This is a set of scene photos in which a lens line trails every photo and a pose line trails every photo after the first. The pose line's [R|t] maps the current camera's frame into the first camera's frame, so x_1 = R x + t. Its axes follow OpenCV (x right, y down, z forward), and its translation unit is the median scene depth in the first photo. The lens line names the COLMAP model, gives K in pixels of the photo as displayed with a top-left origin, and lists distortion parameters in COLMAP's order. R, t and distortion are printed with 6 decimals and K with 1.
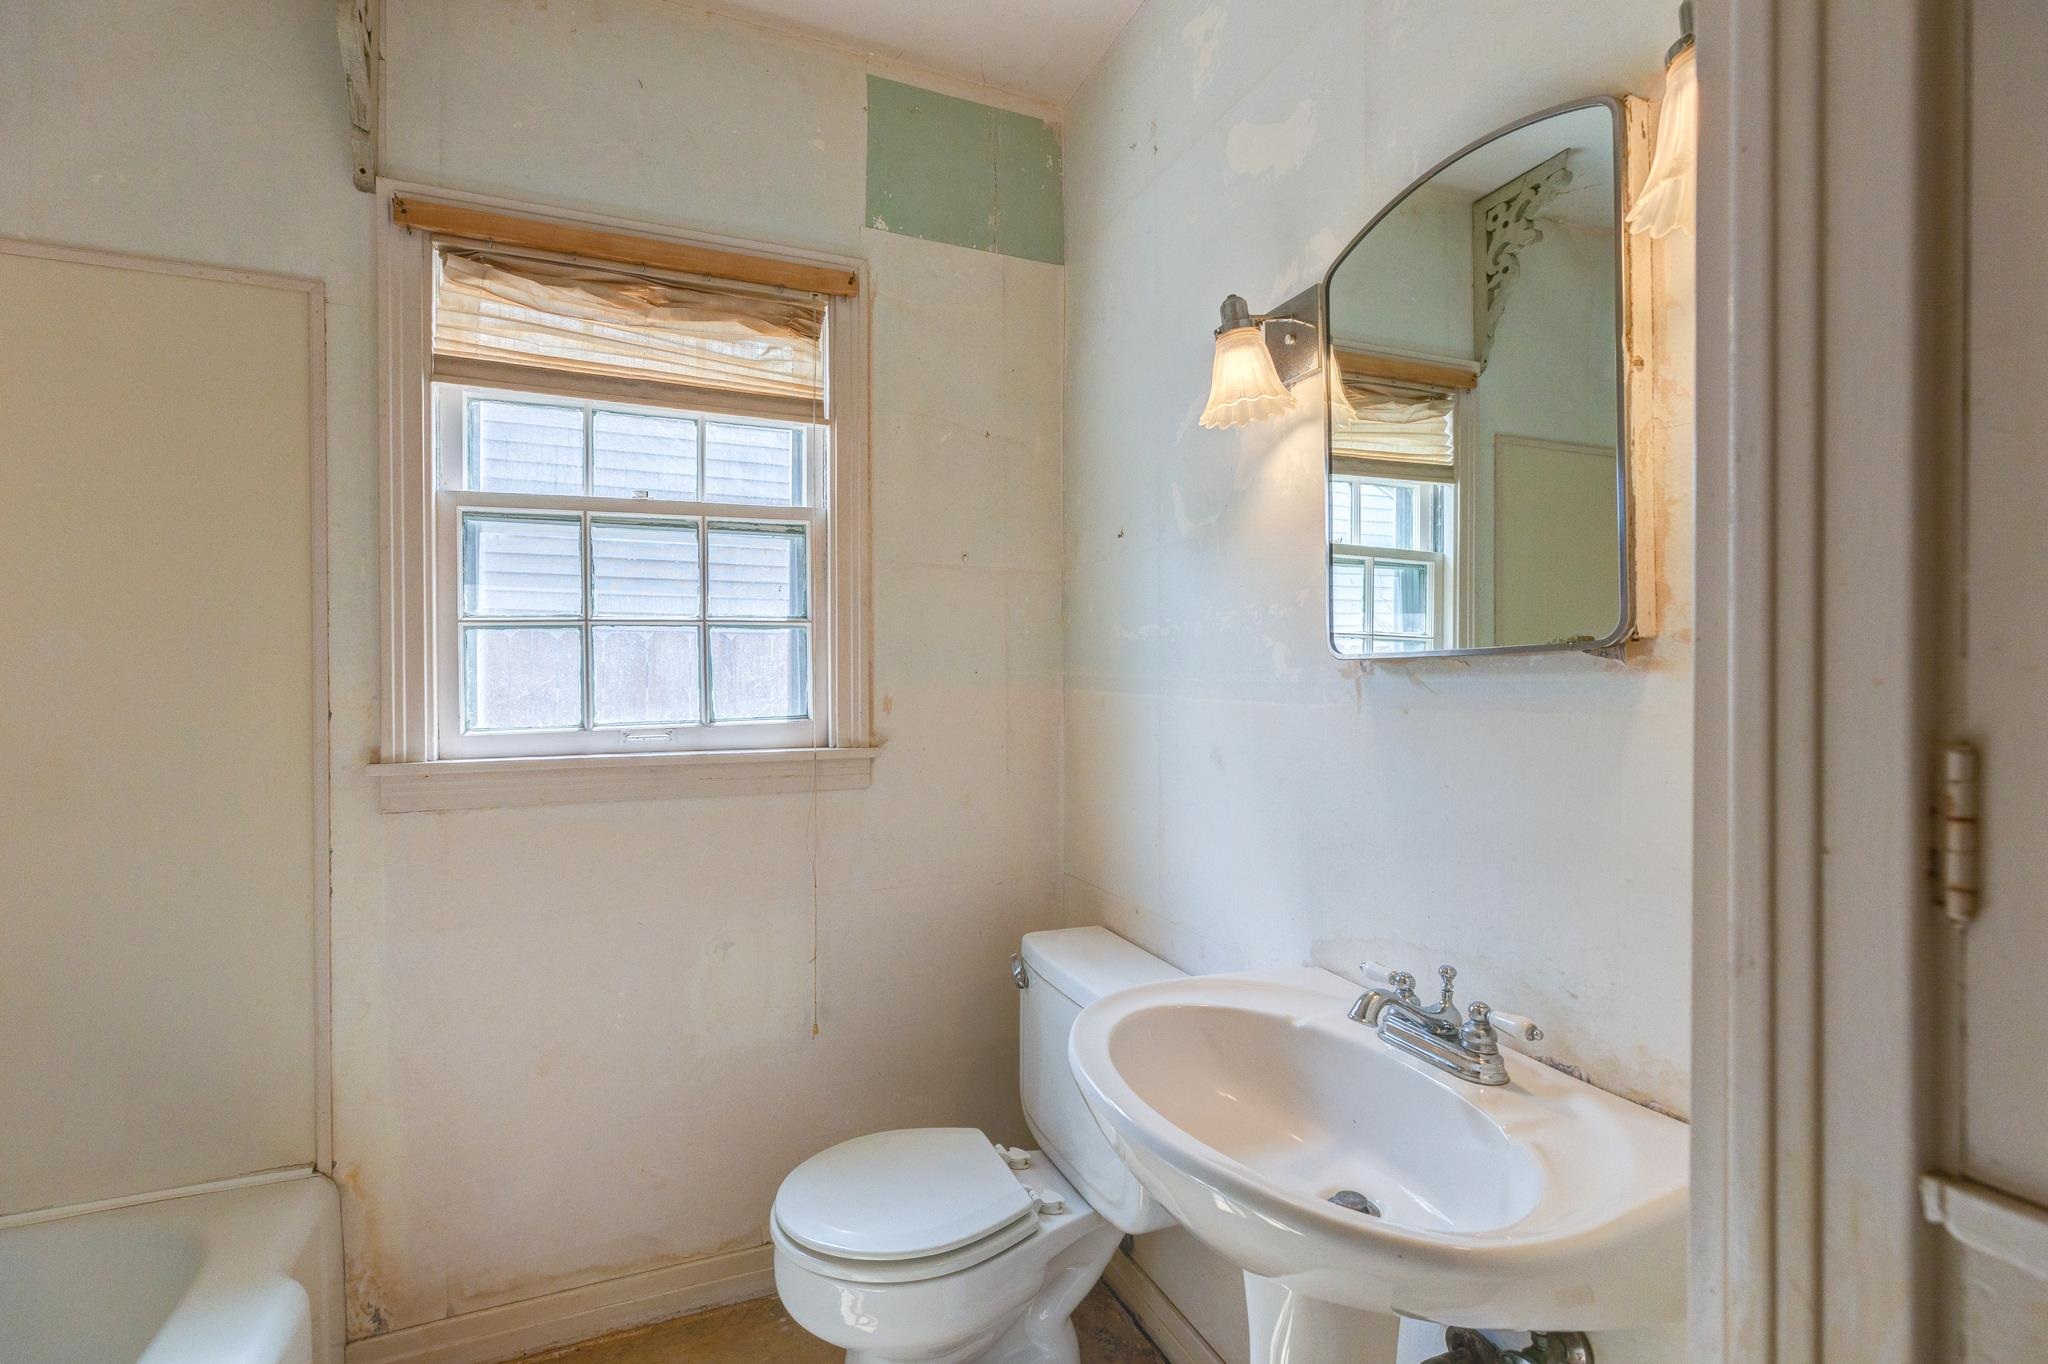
lens RADIAL K [[924.5, 0, 1031.3], [0, 924.5, 677.2], [0, 0, 1]] dist [0.002811, 0.000591]
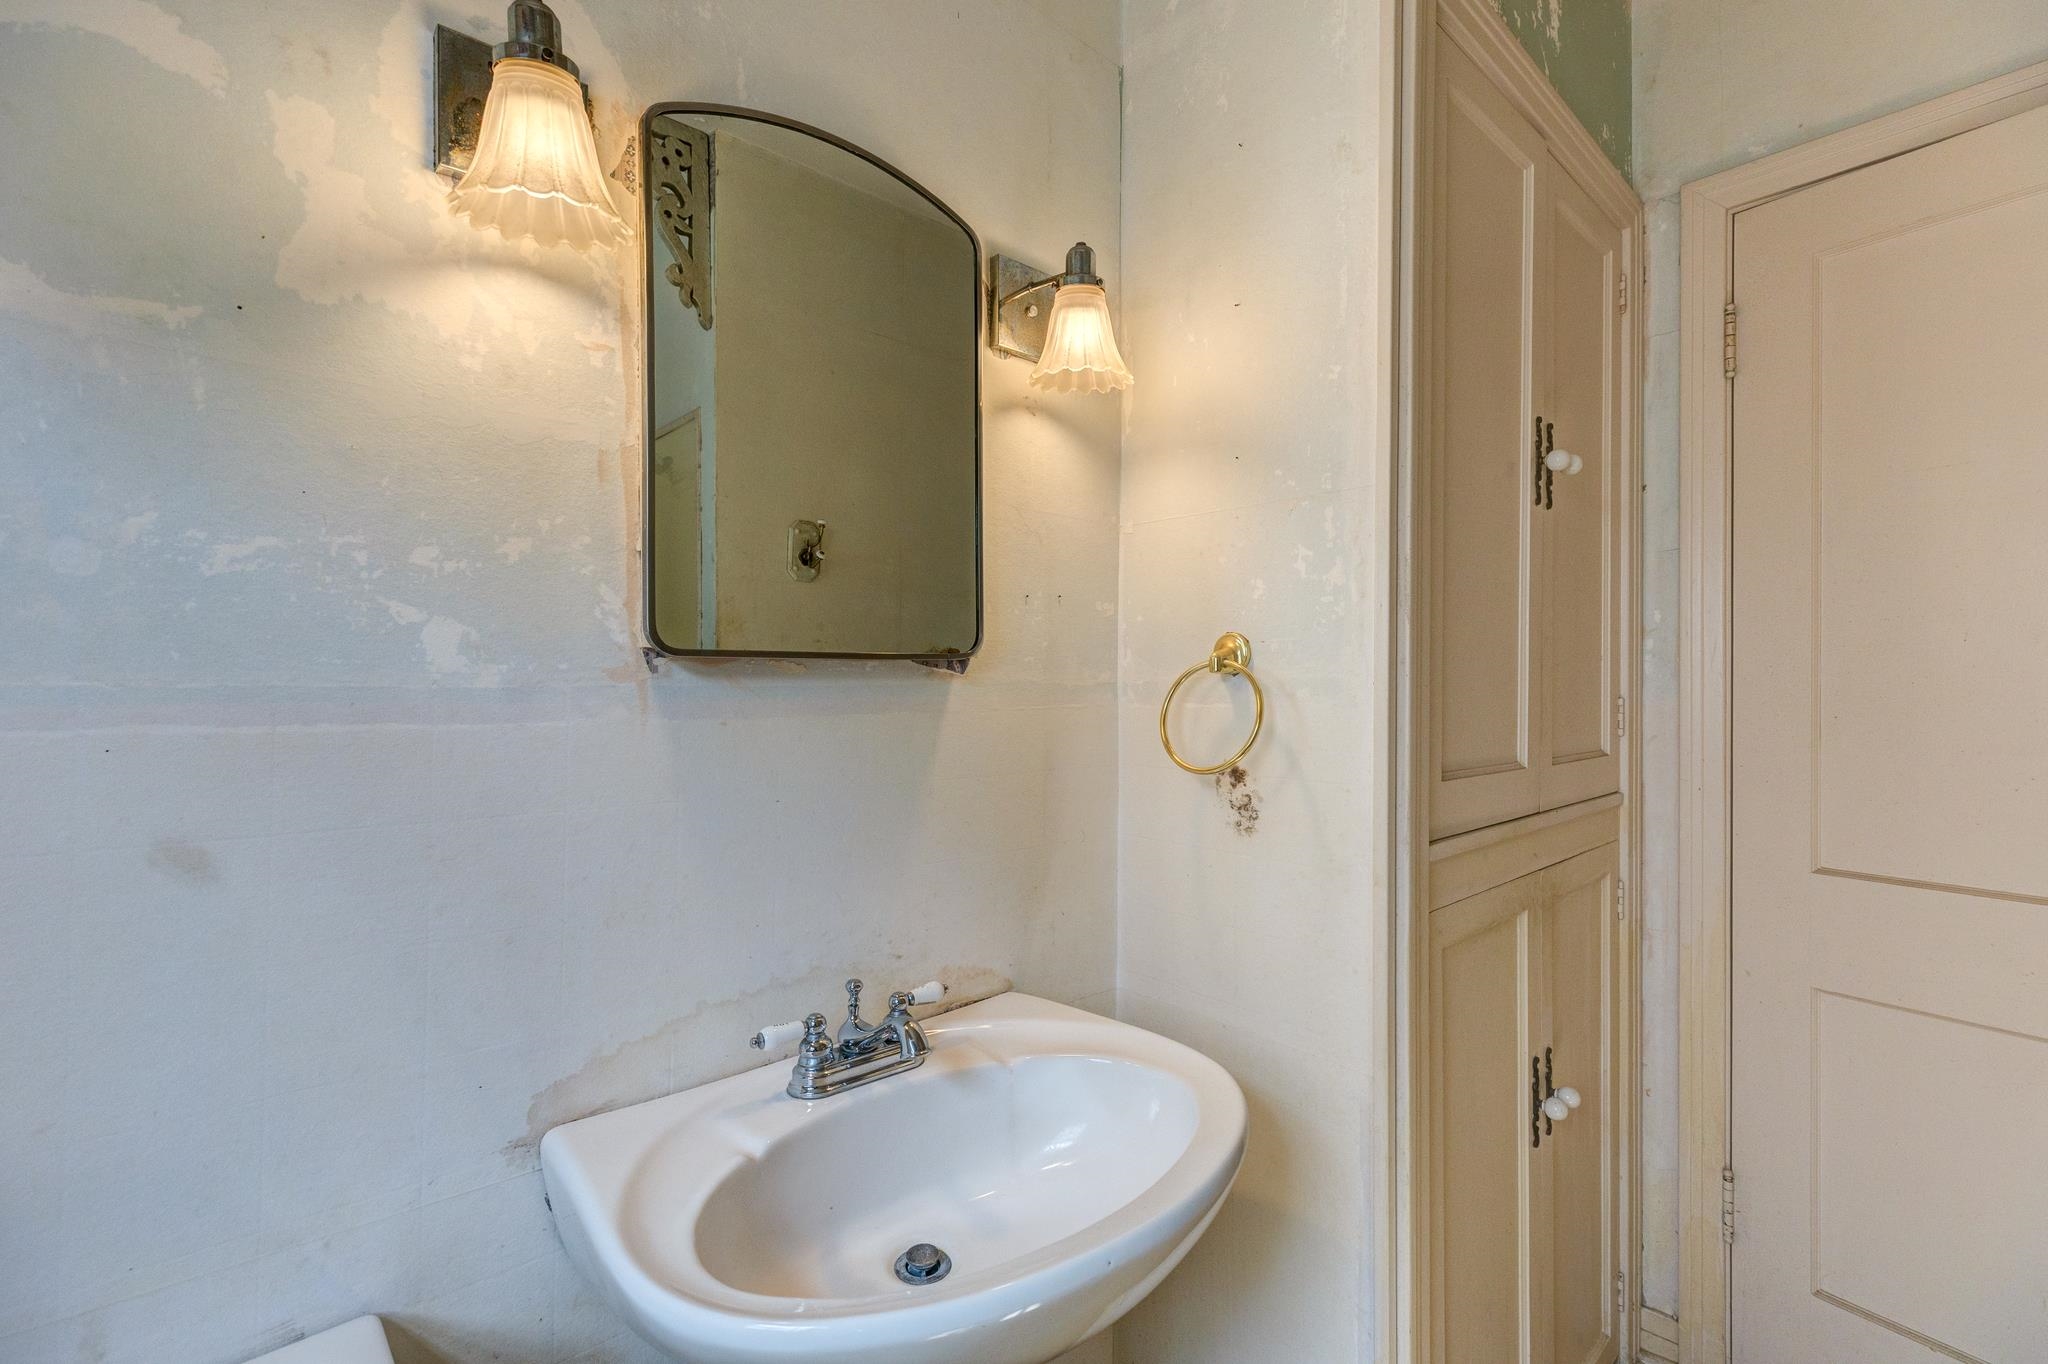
lens RADIAL K [[924.5, 0, 1017.9], [0, 924.5, 676.8], [0, 0, 1]] dist [0.002811, 0.000591]
pose [[-0.323408, 0.008231, 0.946224, -0.479452], [-0.003874, 0.999942, -0.010022, 0.004304], [-0.946252, -0.006907, -0.323358, 1.061633]]
